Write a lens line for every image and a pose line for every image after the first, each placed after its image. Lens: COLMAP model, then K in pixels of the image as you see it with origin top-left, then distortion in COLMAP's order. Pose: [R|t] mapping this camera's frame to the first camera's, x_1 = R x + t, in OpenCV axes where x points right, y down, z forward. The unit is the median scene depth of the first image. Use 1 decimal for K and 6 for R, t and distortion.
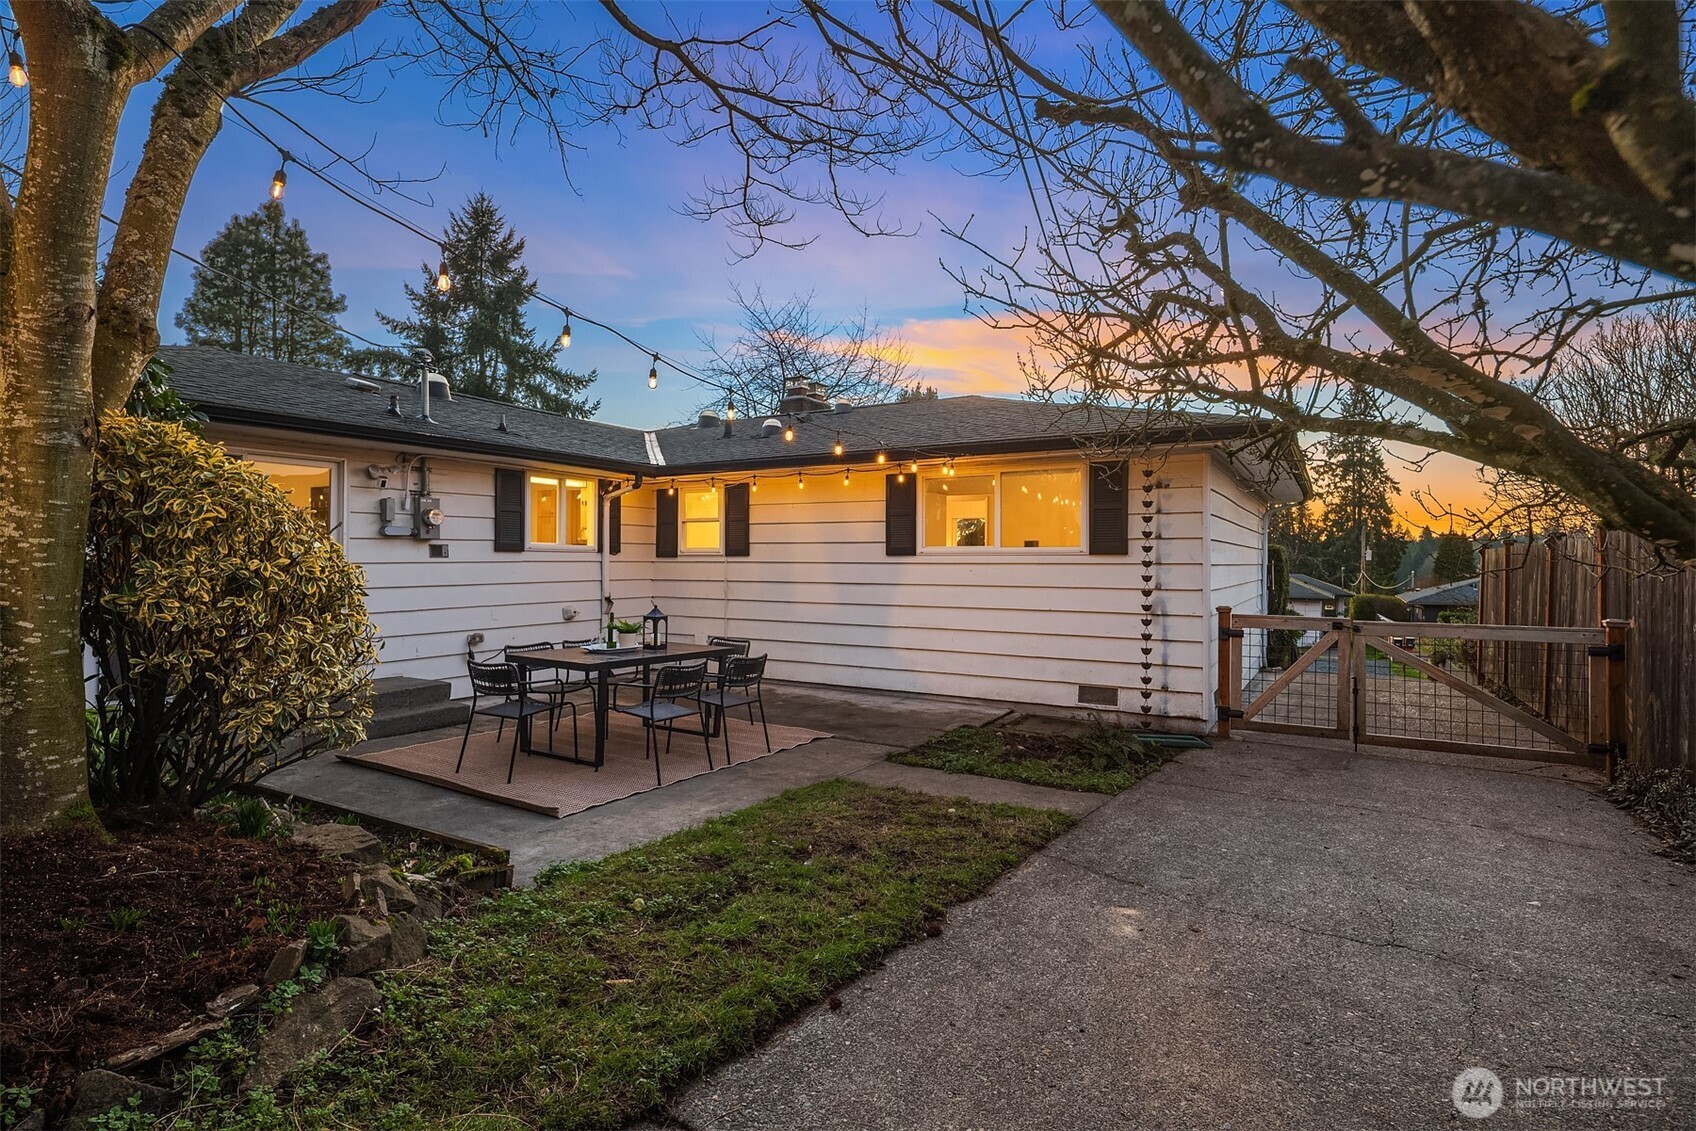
lens RADIAL K [[816.9, 0, 848.0], [0, 816.9, 565.5], [0, 0, 1]] dist [-0.000962, -0.000648]
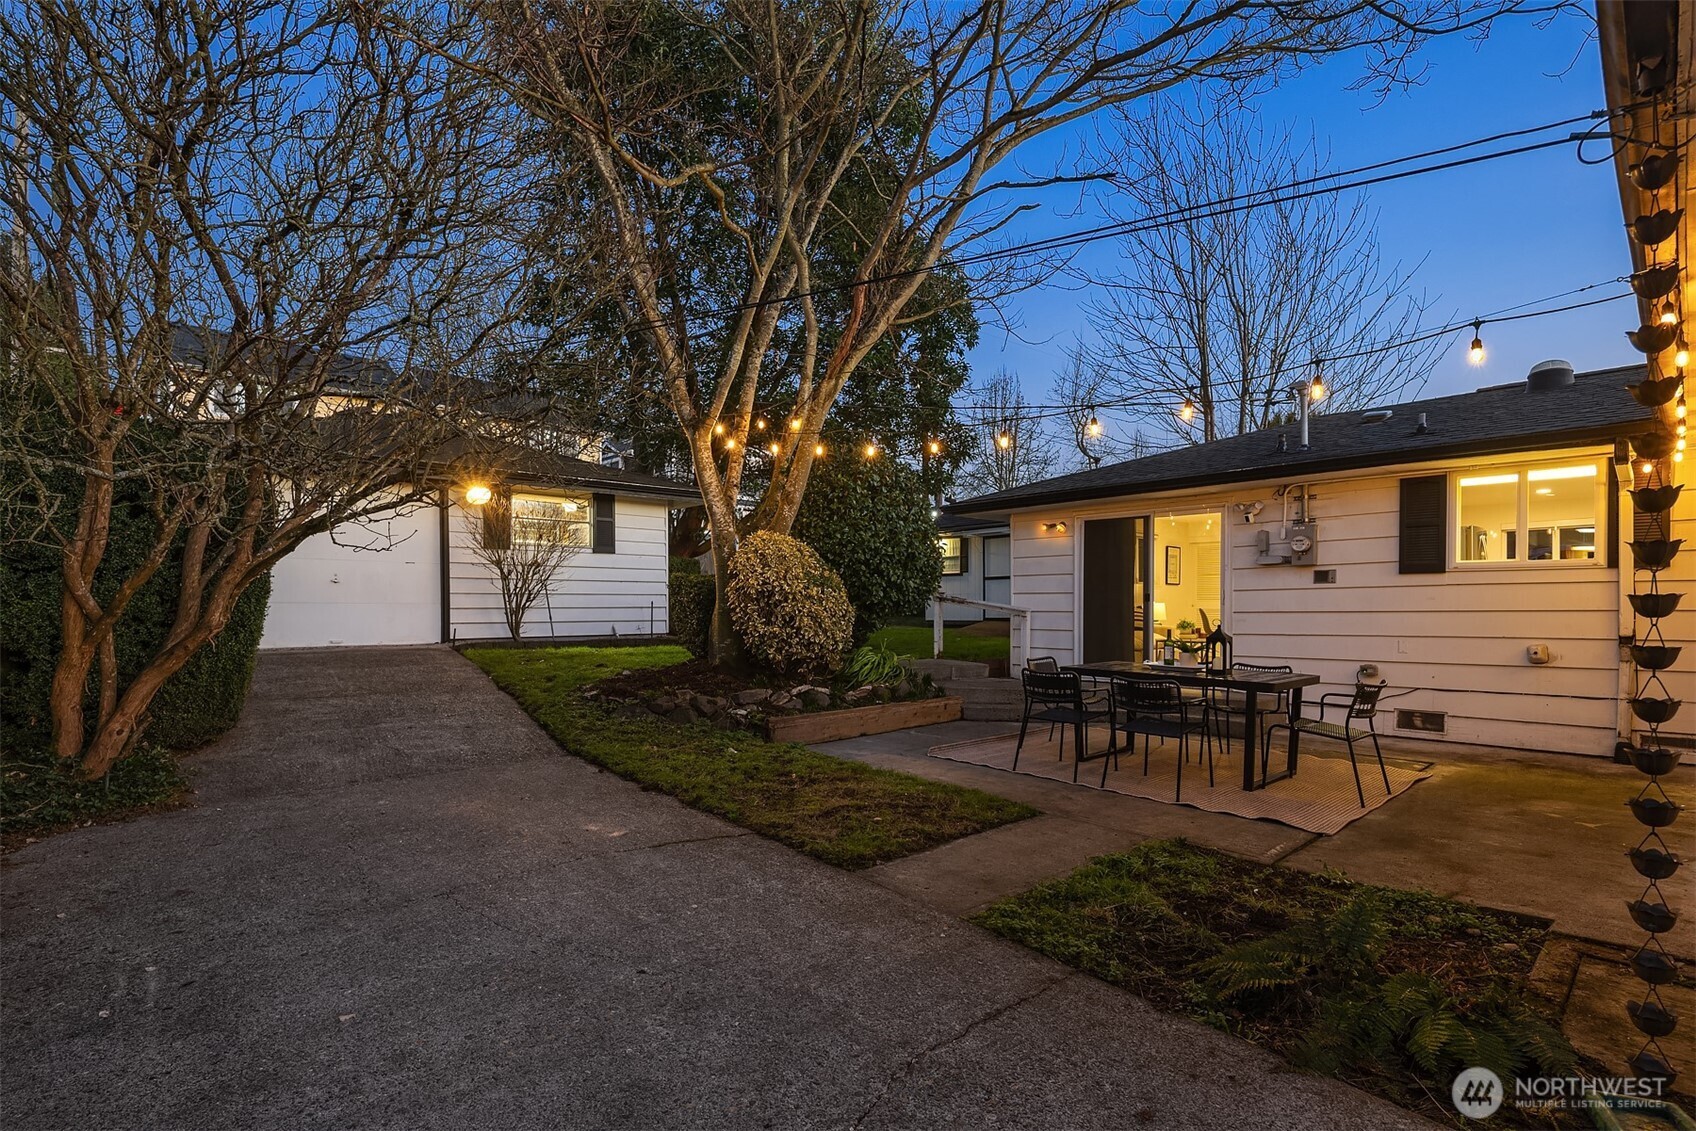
lens RADIAL K [[822.2, 0, 841.7], [0, 822.2, 602.0], [0, 0, 1]] dist [0.000014, -0.000616]
pose [[-0.263369, -0.014704, -0.964583, 1.041777], [-0.011298, 0.999862, -0.012157, 0.054994], [0.964629, 0.007696, -0.263499, 1.174428]]
